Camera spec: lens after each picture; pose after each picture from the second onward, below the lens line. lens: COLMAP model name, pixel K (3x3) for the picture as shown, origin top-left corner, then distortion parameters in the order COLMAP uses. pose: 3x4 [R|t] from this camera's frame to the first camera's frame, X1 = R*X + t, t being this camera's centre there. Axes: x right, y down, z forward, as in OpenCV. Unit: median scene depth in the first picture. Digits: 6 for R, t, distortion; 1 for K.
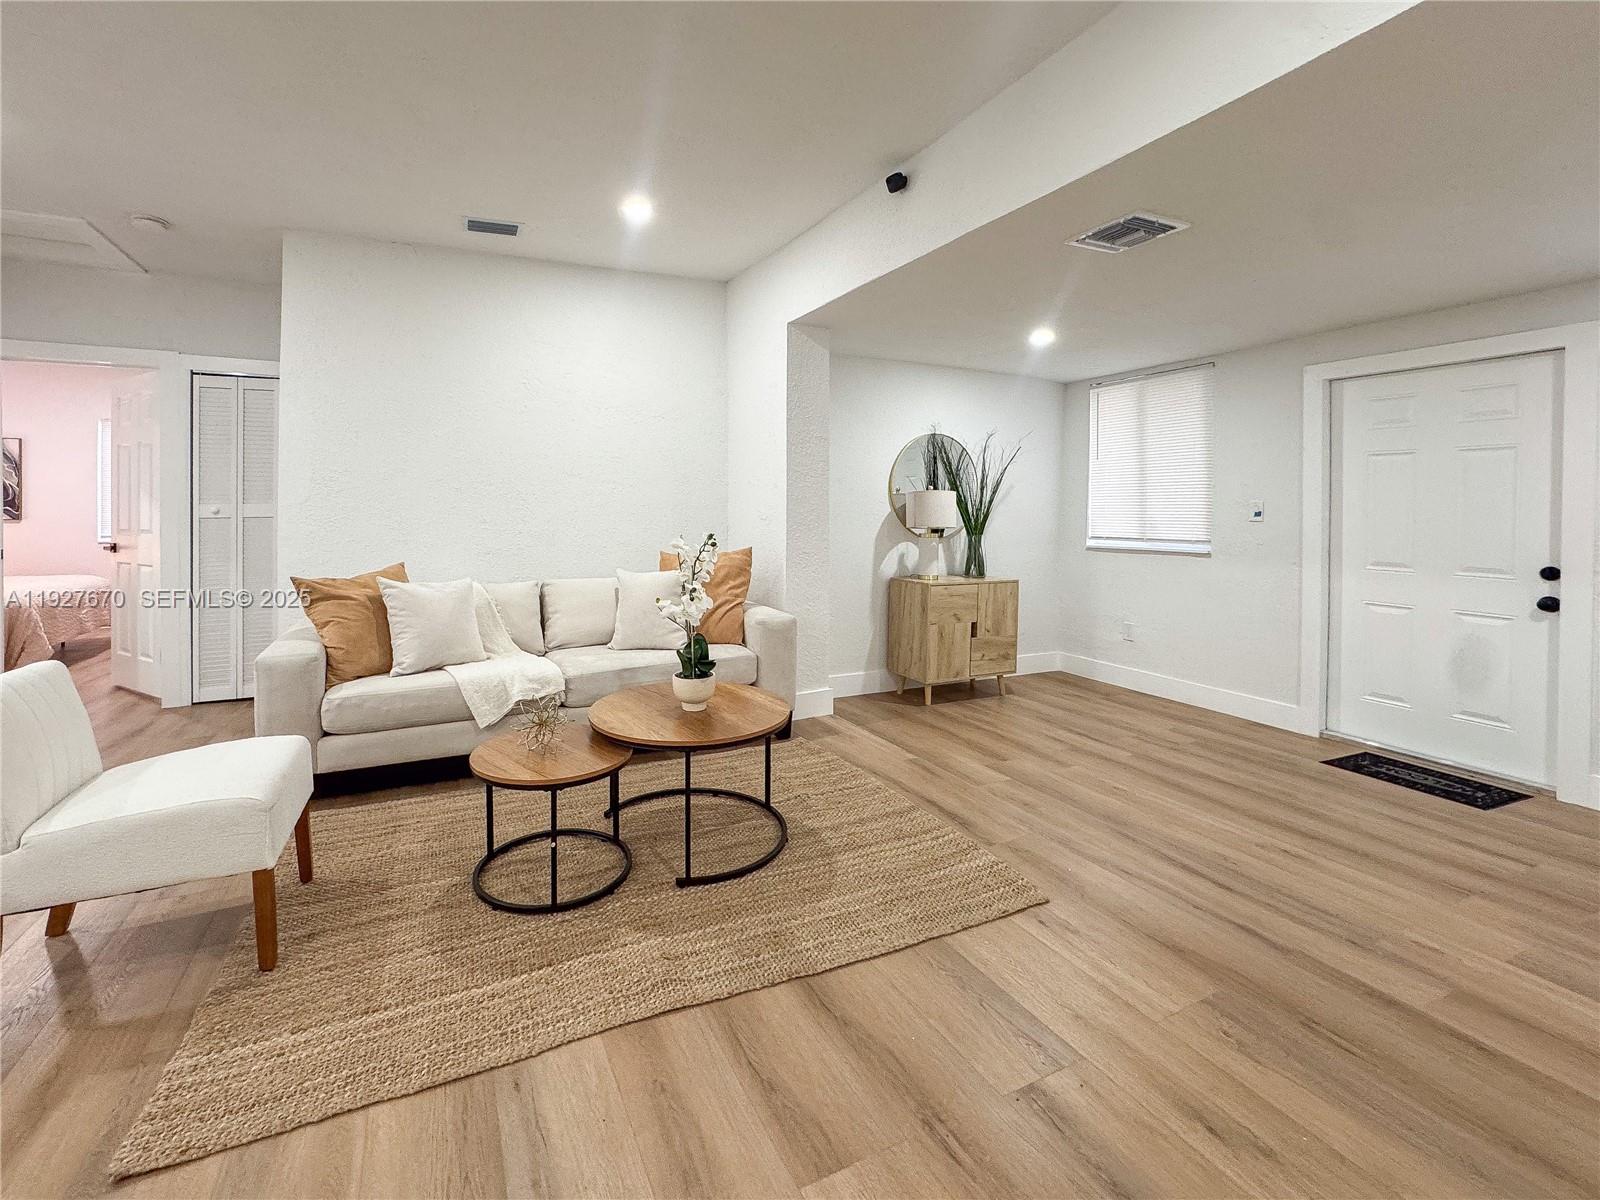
lens RADIAL K [[687.5, 0, 747.2], [0, 687.5, 508.5], [0, 0, 1]] dist [-0.025223, 0.006627]
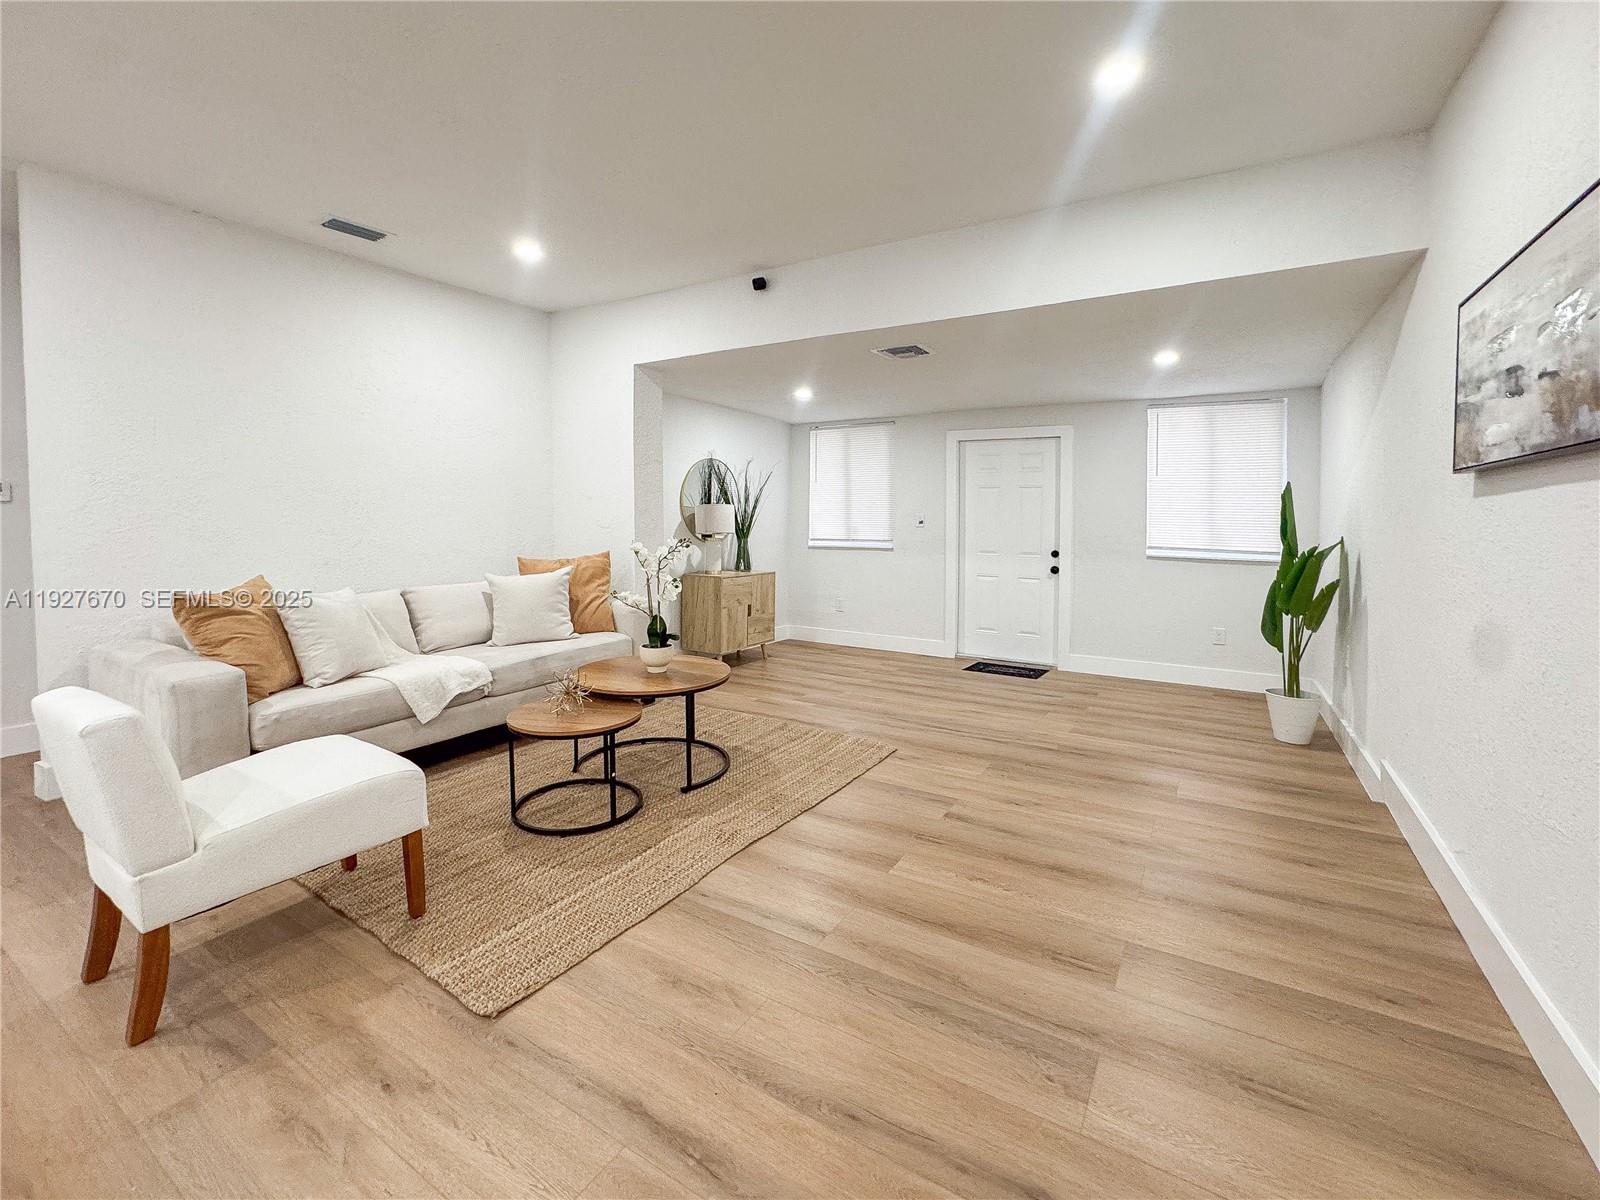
lens RADIAL K [[687.5, 0, 761.2], [0, 687.5, 525.3], [0, 0, 1]] dist [-0.025223, 0.006627]
pose [[0.846556, -0.003305, 0.532289, -0.481543], [-0.004492, 0.999901, 0.013353, -0.005376], [-0.532280, -0.013695, 0.846458, -0.172143]]
